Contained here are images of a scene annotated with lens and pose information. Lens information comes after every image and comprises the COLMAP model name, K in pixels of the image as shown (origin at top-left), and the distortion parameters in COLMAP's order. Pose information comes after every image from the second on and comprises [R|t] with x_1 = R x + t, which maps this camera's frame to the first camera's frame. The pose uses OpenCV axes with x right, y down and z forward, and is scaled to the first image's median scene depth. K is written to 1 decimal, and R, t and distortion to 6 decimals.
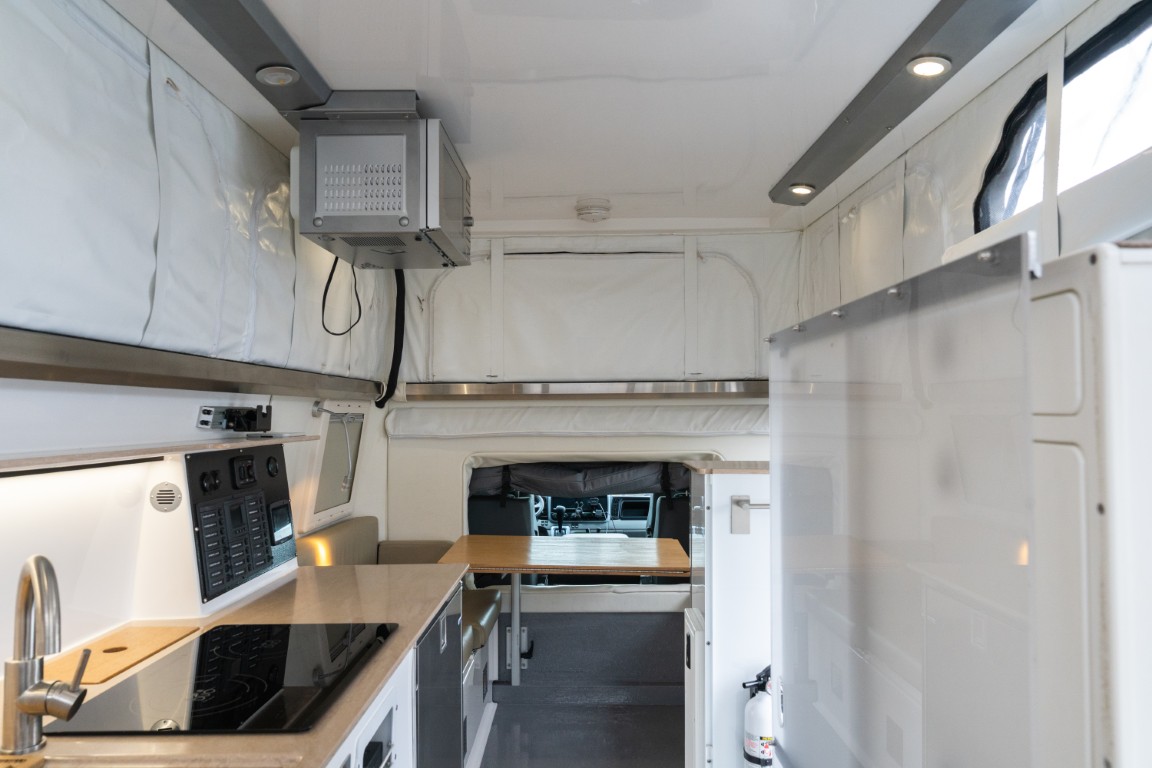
lens RADIAL K [[779.3, 0, 575.8], [0, 779.3, 388.1], [0, 0, 1]] dist [-0.006357, -0.002011]
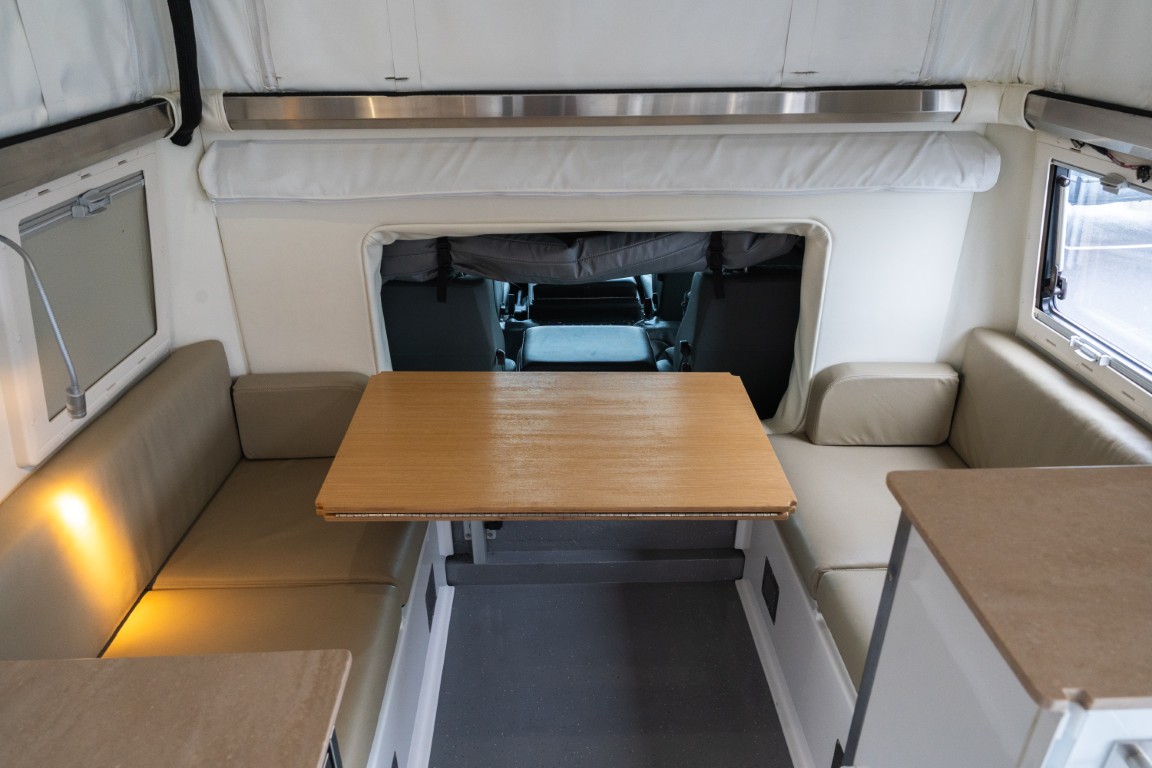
lens RADIAL K [[779.3, 0, 576.8], [0, 779.3, 382.7], [0, 0, 1]] dist [-0.006357, -0.002011]
pose [[0.999048, -0.018375, 0.039573, -0.016274], [-0.002572, 0.880620, 0.473817, -0.079259], [-0.043555, -0.473467, 0.879734, 0.466429]]
